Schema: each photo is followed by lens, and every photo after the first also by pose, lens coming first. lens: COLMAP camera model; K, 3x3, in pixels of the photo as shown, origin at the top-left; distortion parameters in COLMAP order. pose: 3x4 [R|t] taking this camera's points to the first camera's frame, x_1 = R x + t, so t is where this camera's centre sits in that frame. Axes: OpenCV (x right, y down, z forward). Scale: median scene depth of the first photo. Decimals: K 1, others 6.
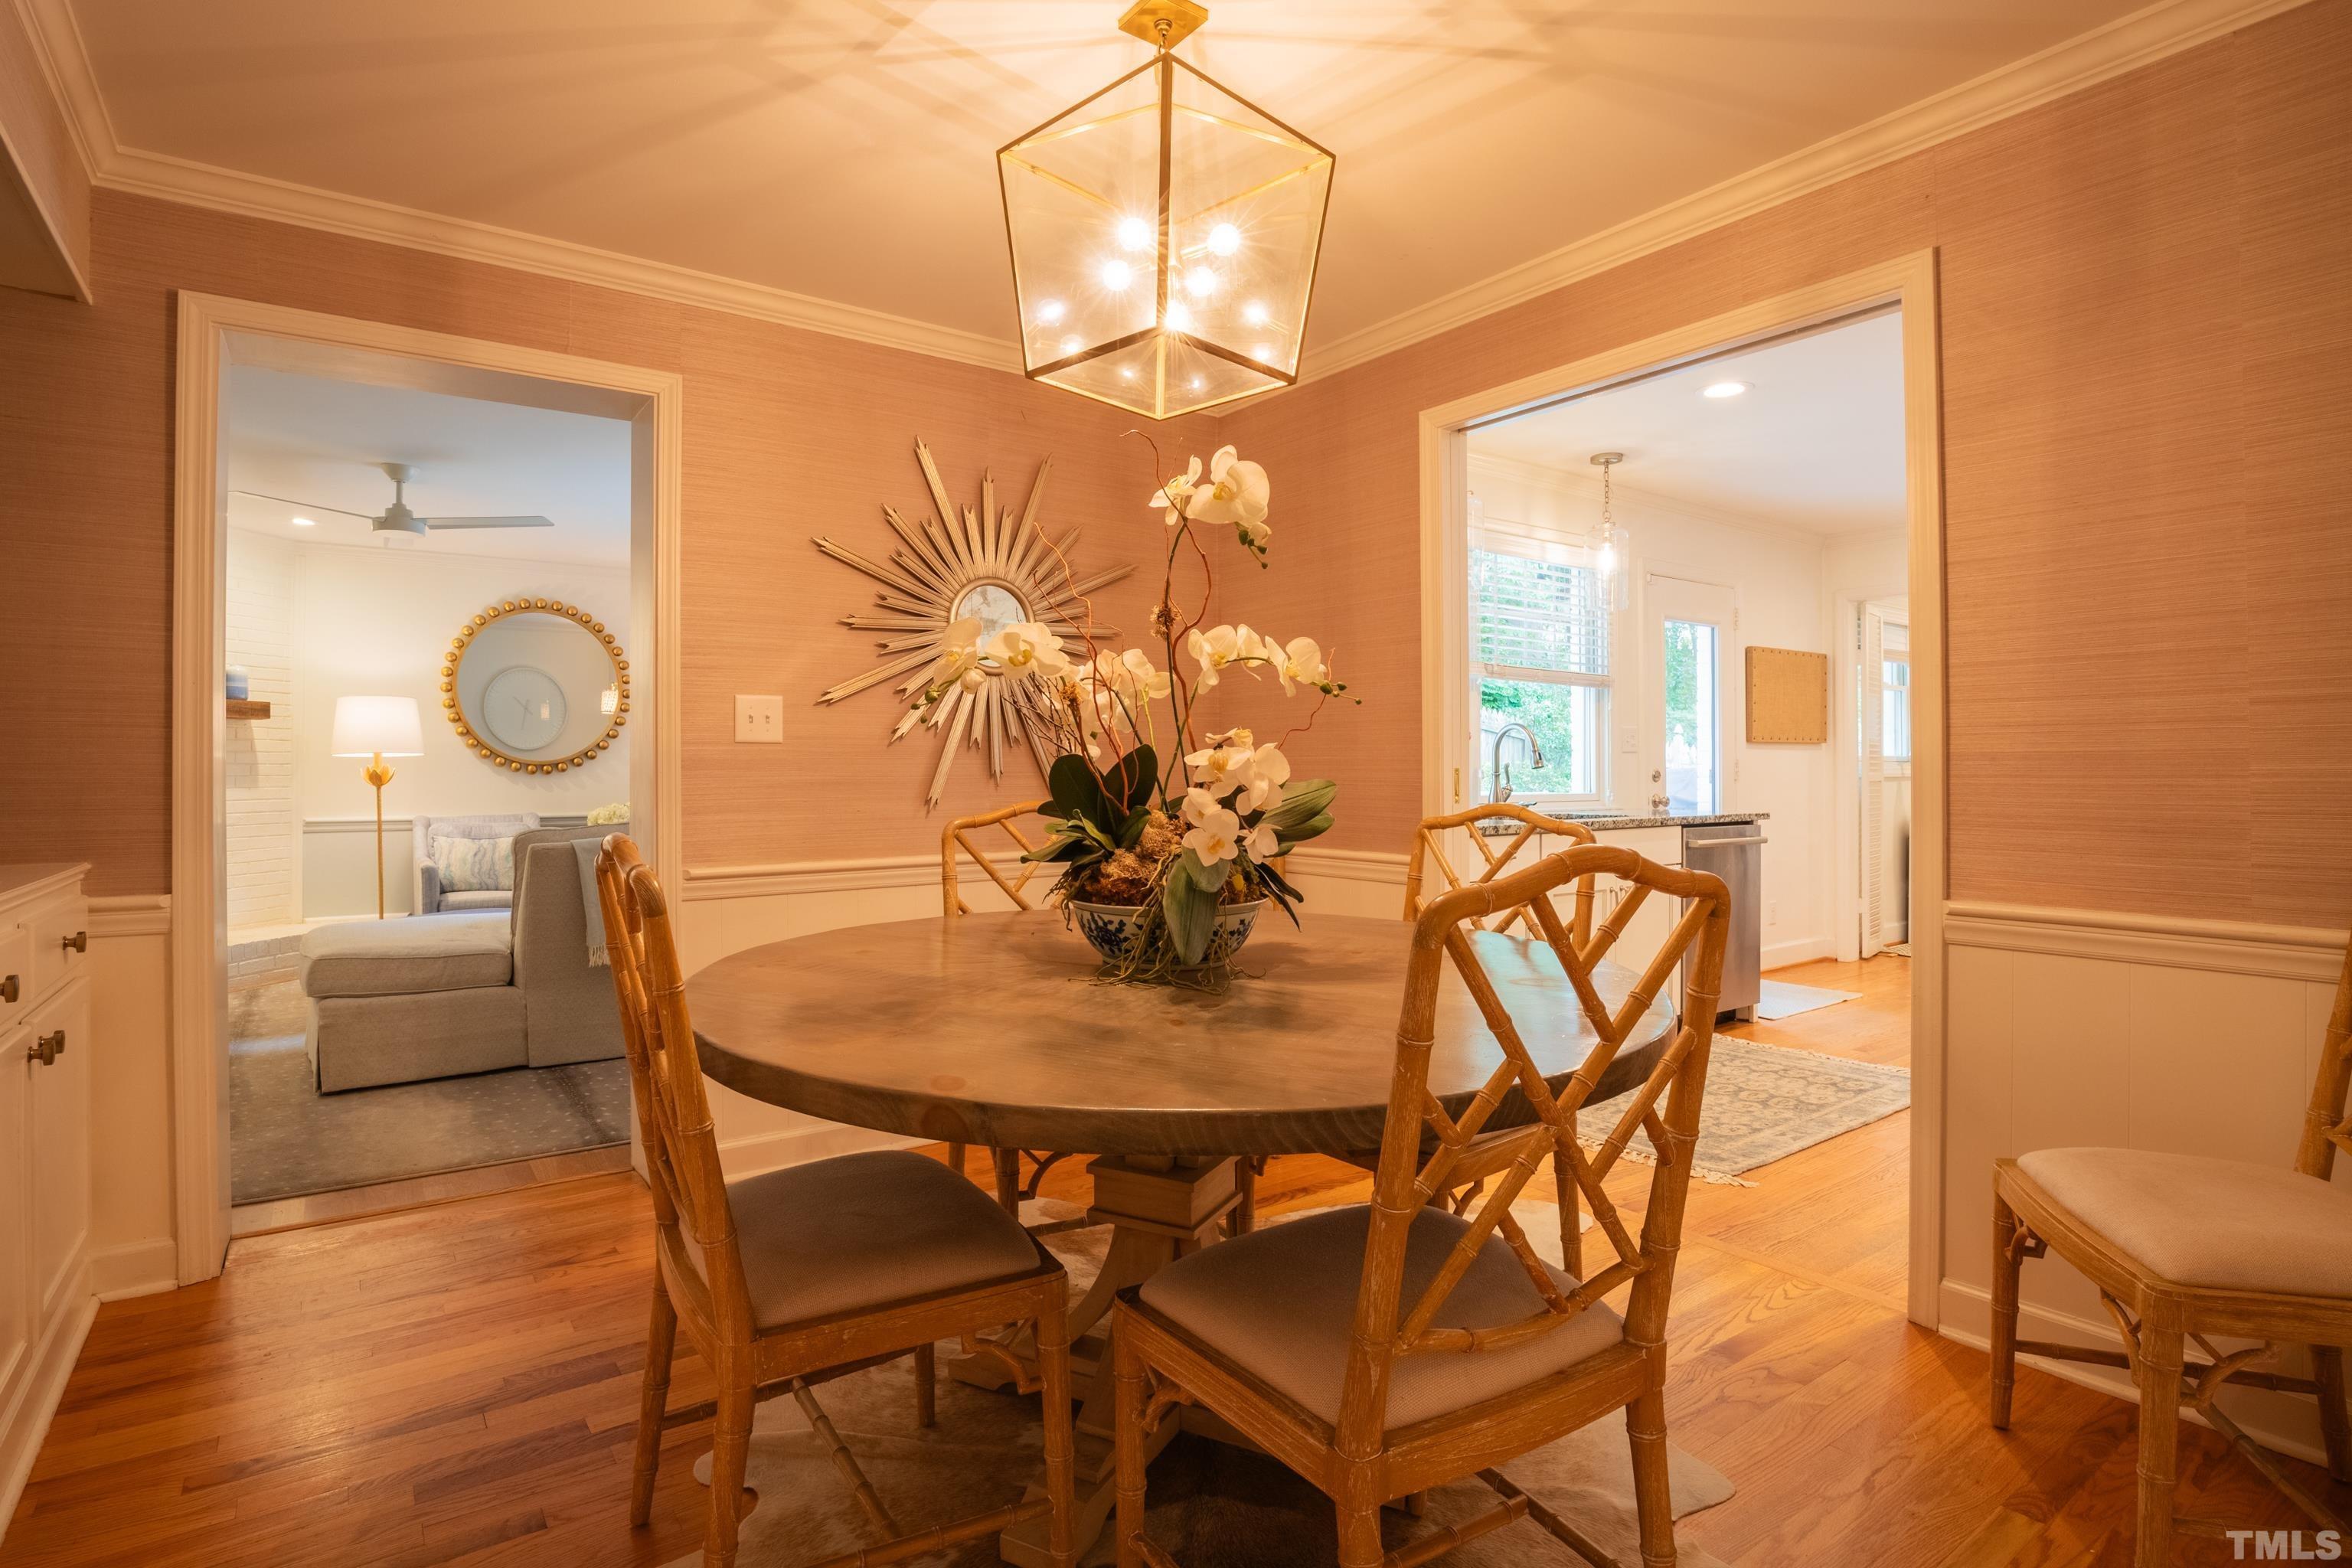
lens RADIAL K [[1169.3, 0, 1132.0], [0, 1169.3, 757.6], [0, 0, 1]] dist [-0.037115, 0.001898]
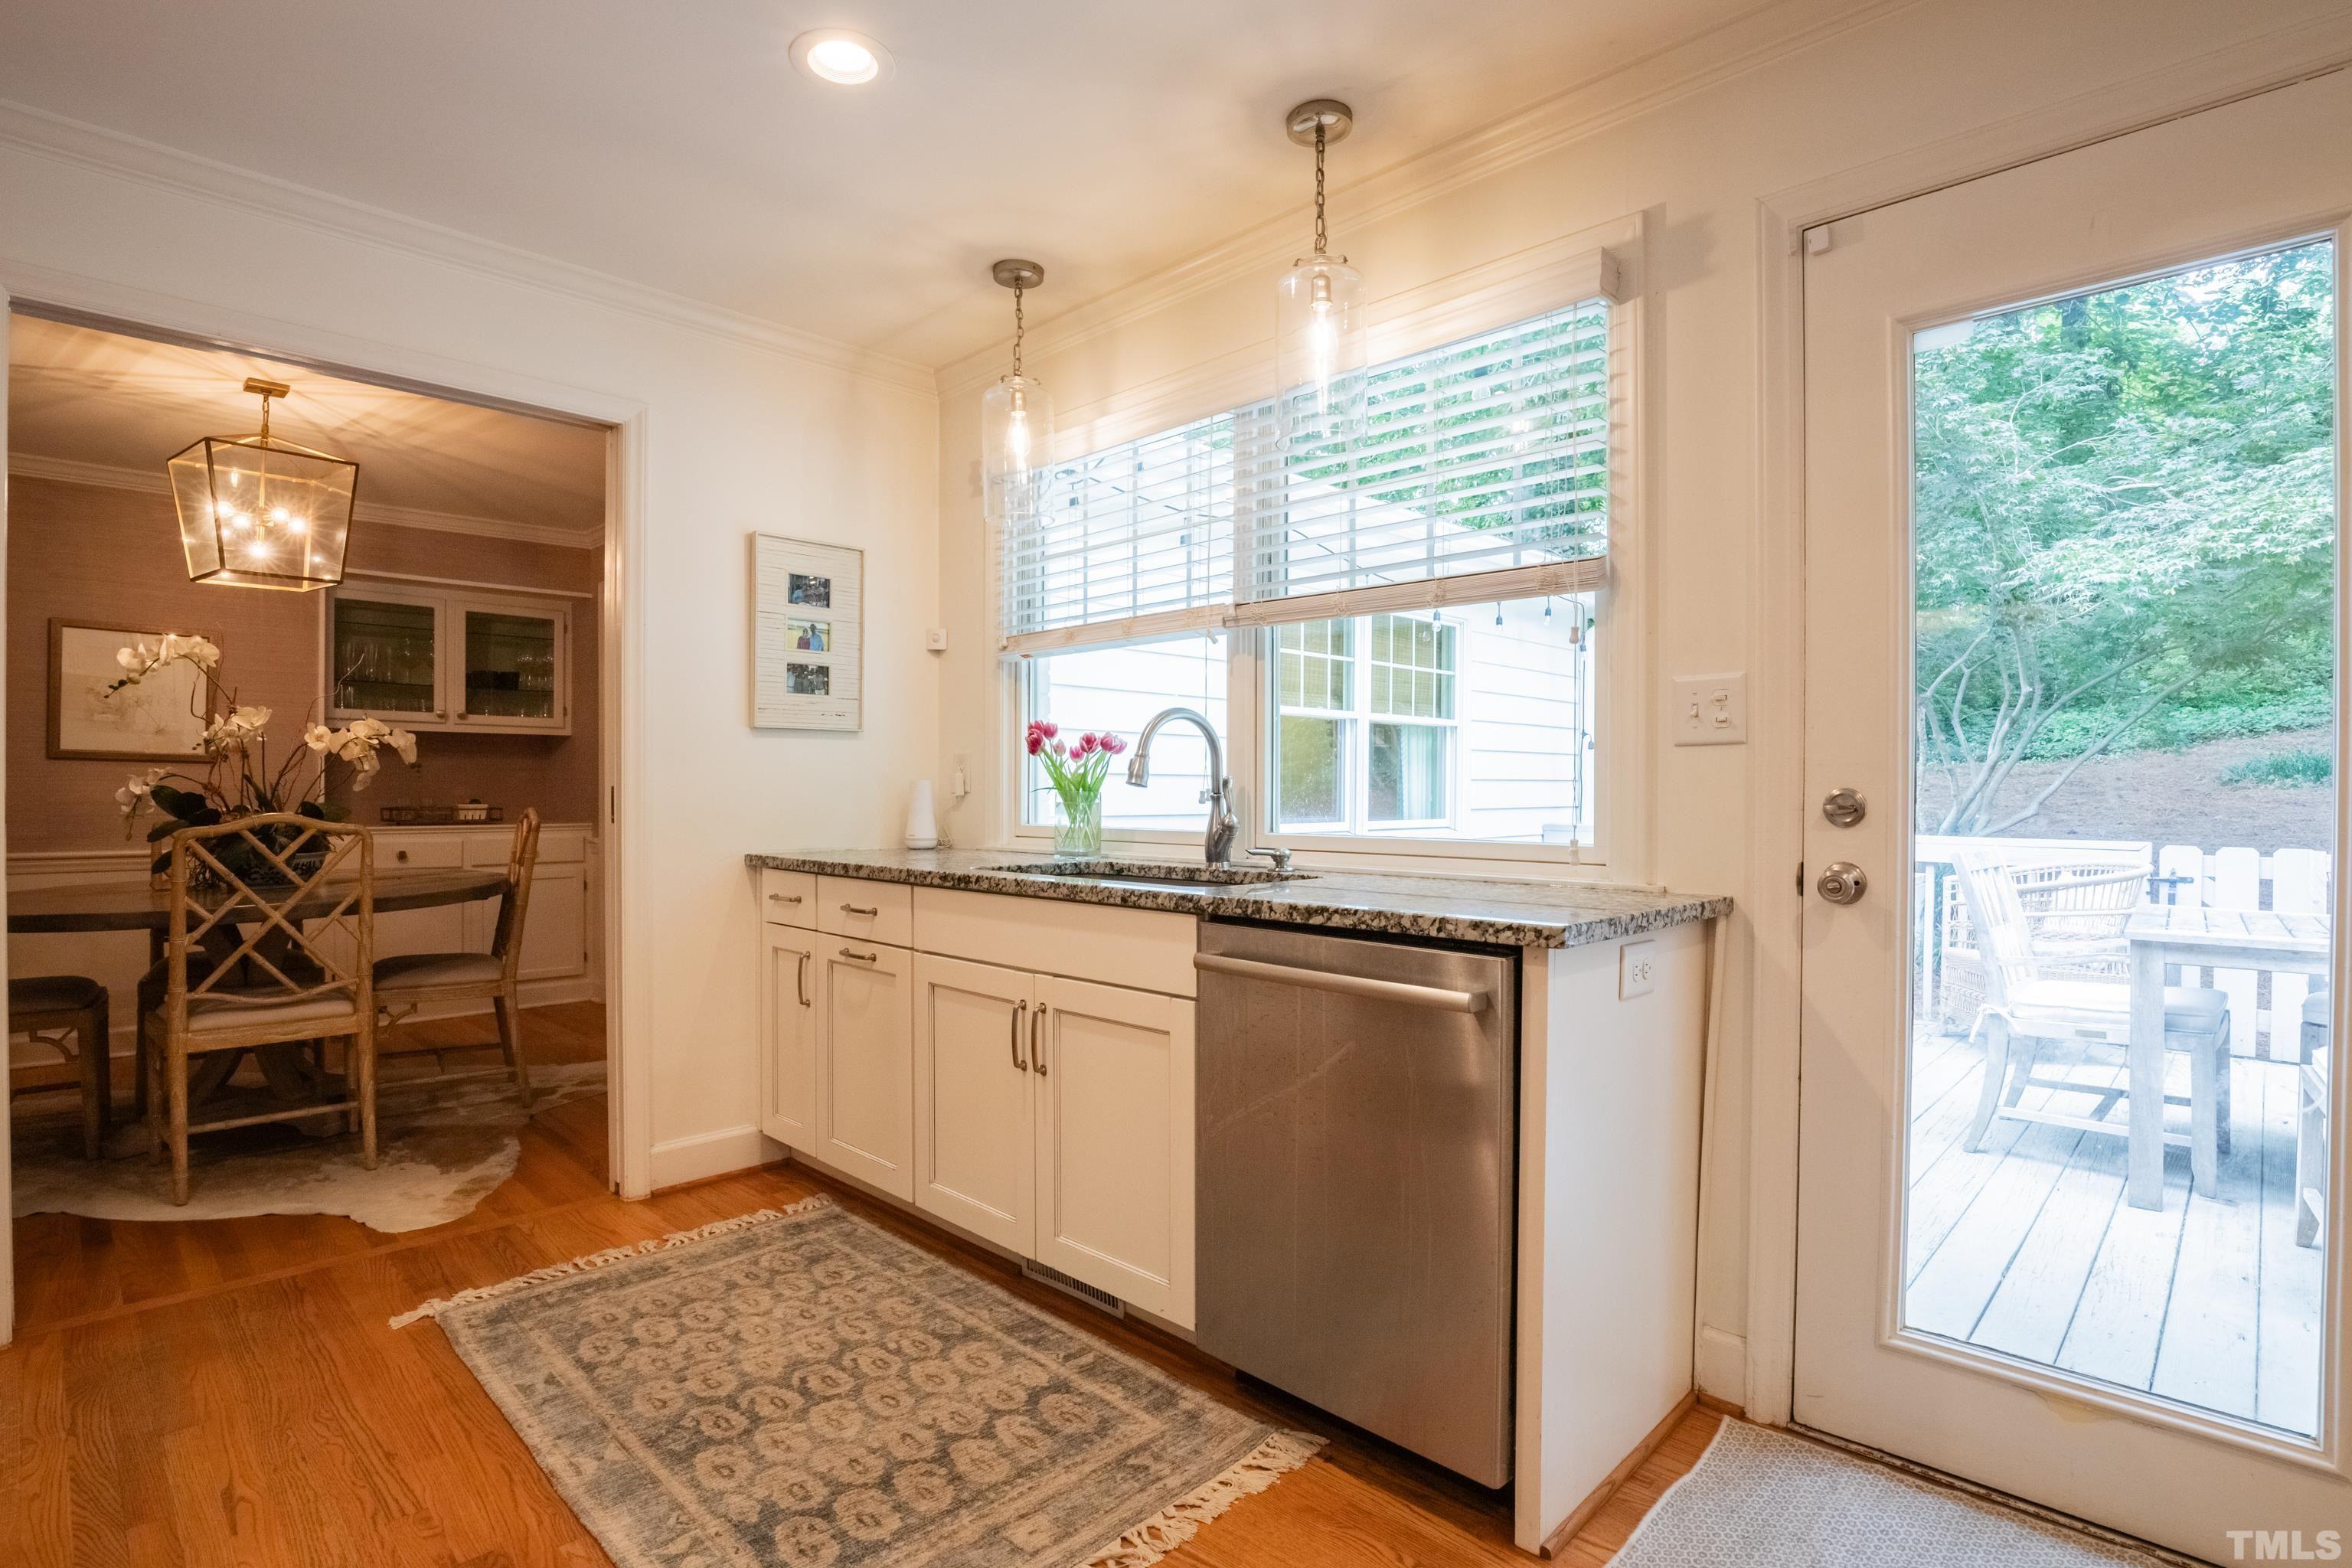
lens RADIAL K [[1169.3, 0, 1161.2], [0, 1169.3, 796.4], [0, 0, 1]] dist [-0.037115, 0.001898]
pose [[0.175450, 0.005796, -0.984471, 0.744804], [0.006905, 0.999951, 0.007118, 0.008310], [0.984464, -0.008047, 0.175402, 0.741571]]
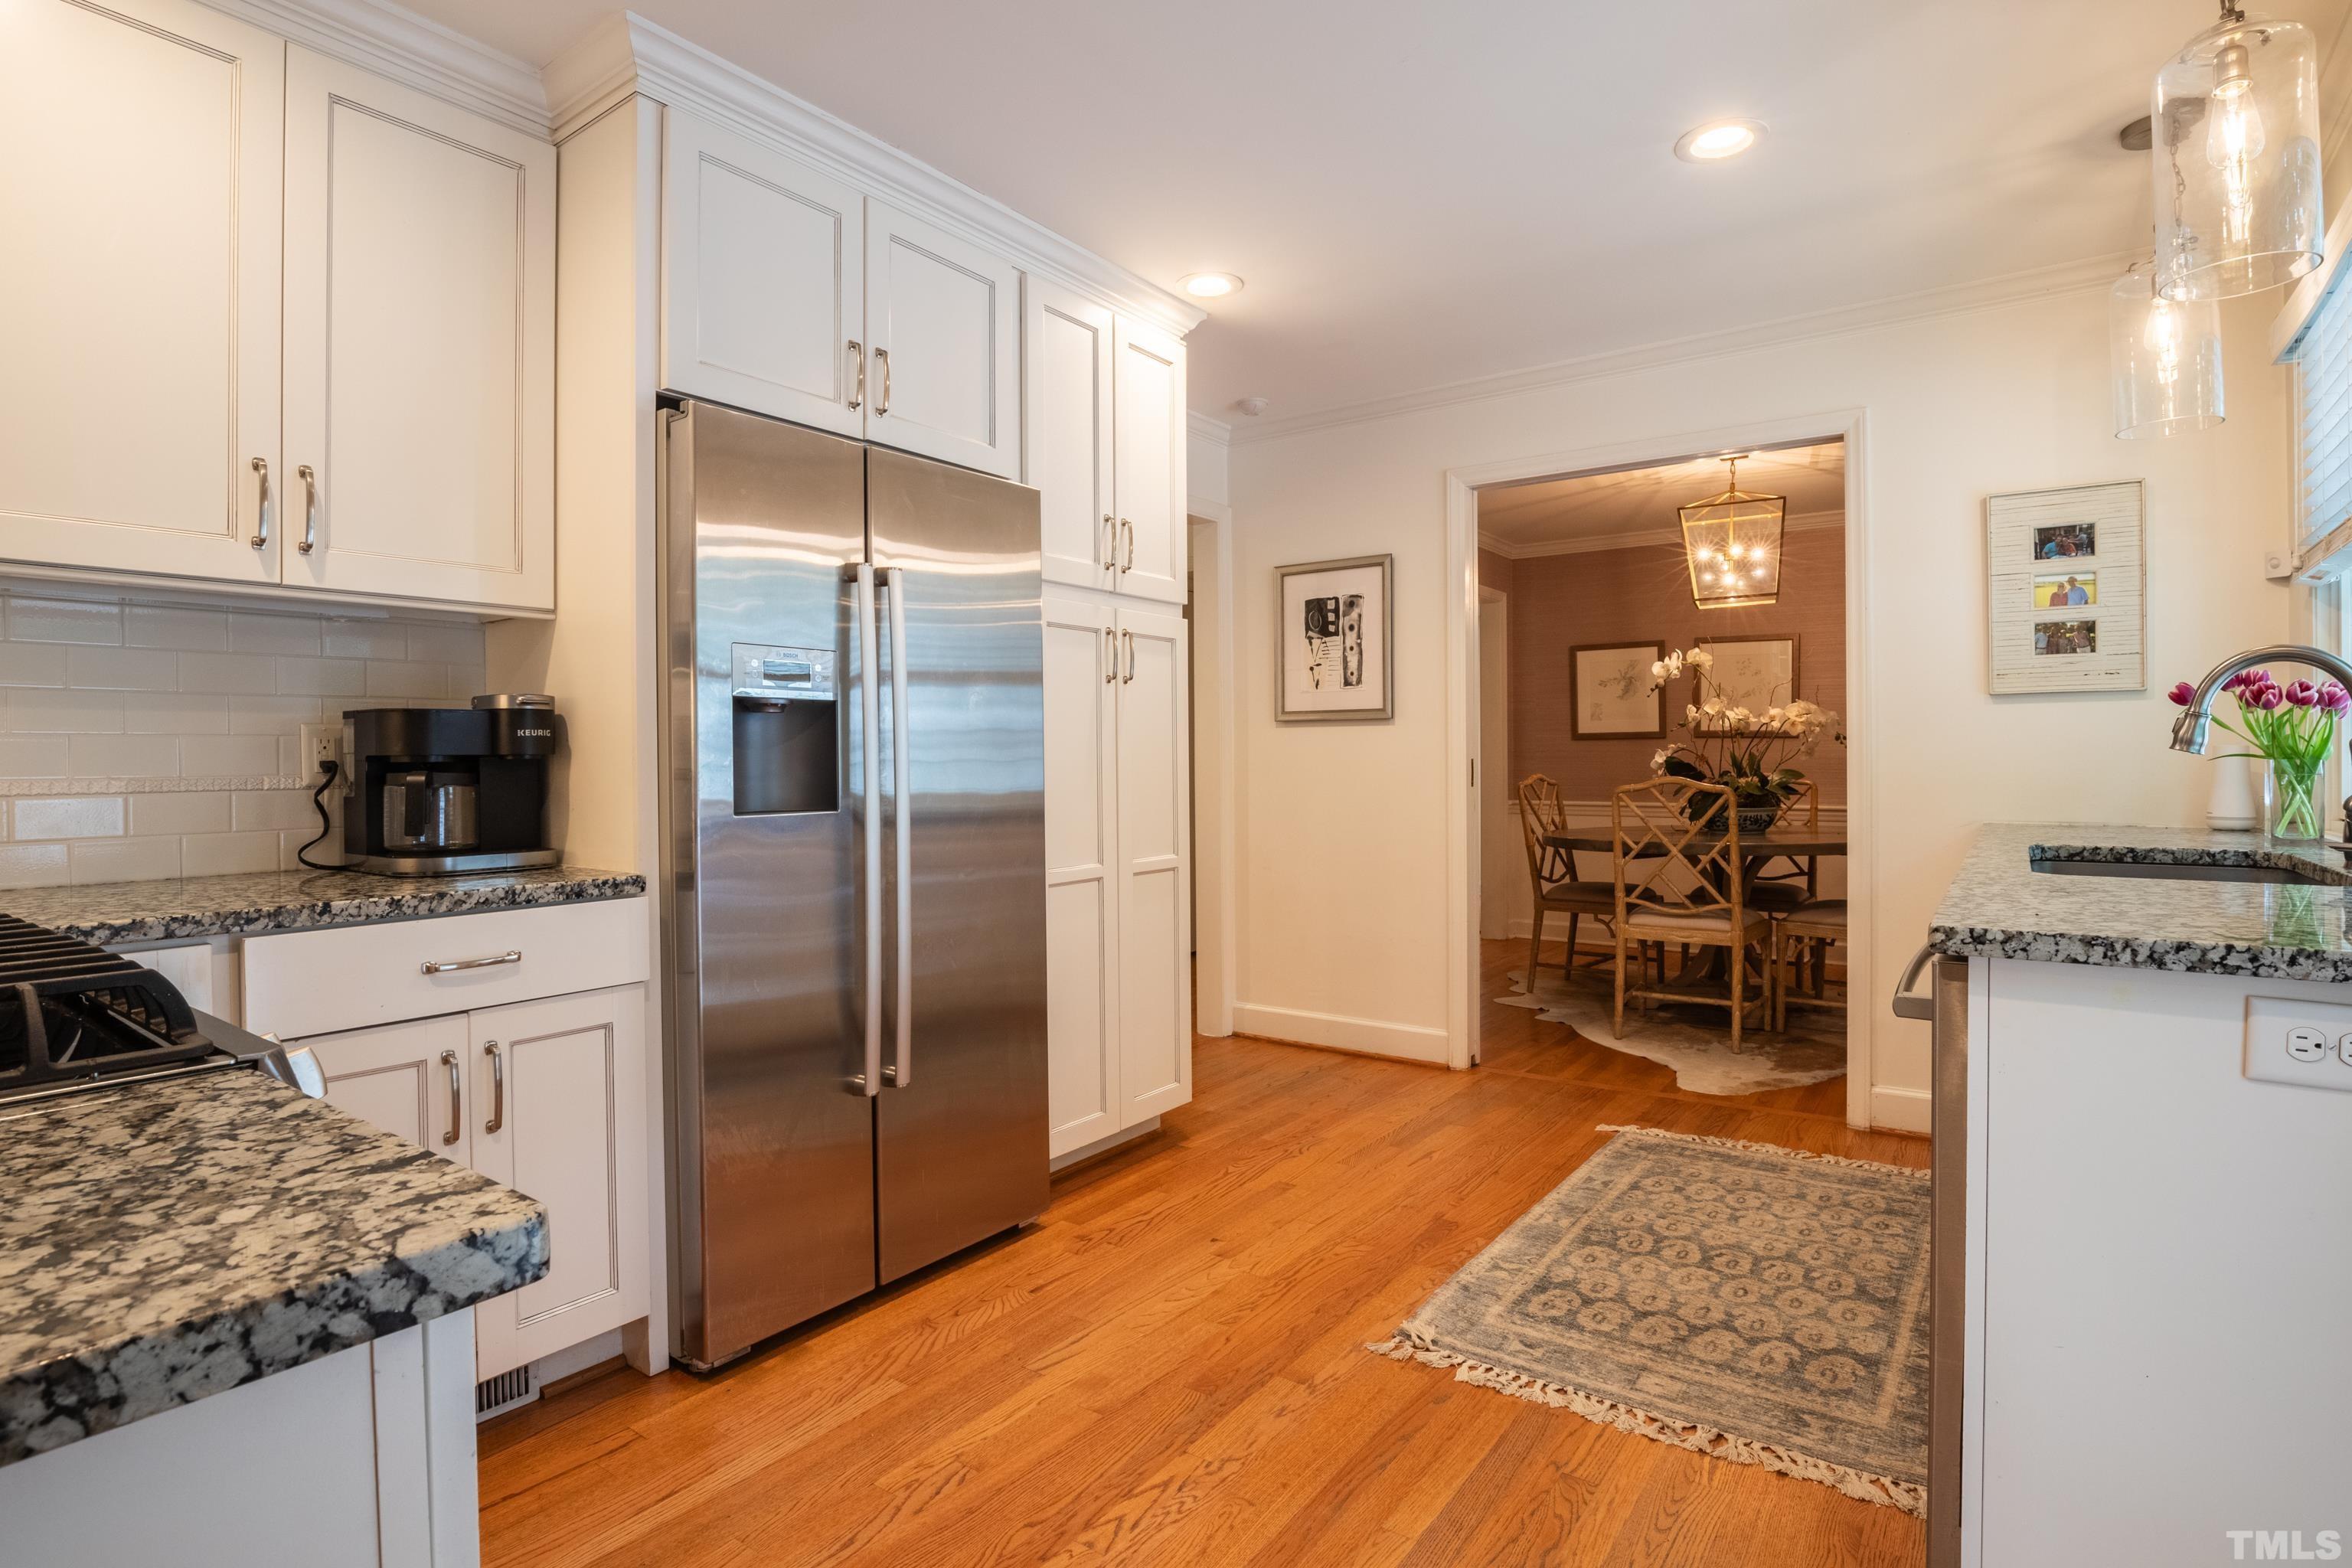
lens RADIAL K [[1169.3, 0, 1138.5], [0, 1169.3, 761.9], [0, 0, 1]] dist [-0.037115, 0.001898]
pose [[-0.953511, 0.006284, -0.301294, 0.704775], [0.009062, 0.999928, -0.007824, 0.010146], [0.301223, -0.010190, -0.953499, 1.050511]]
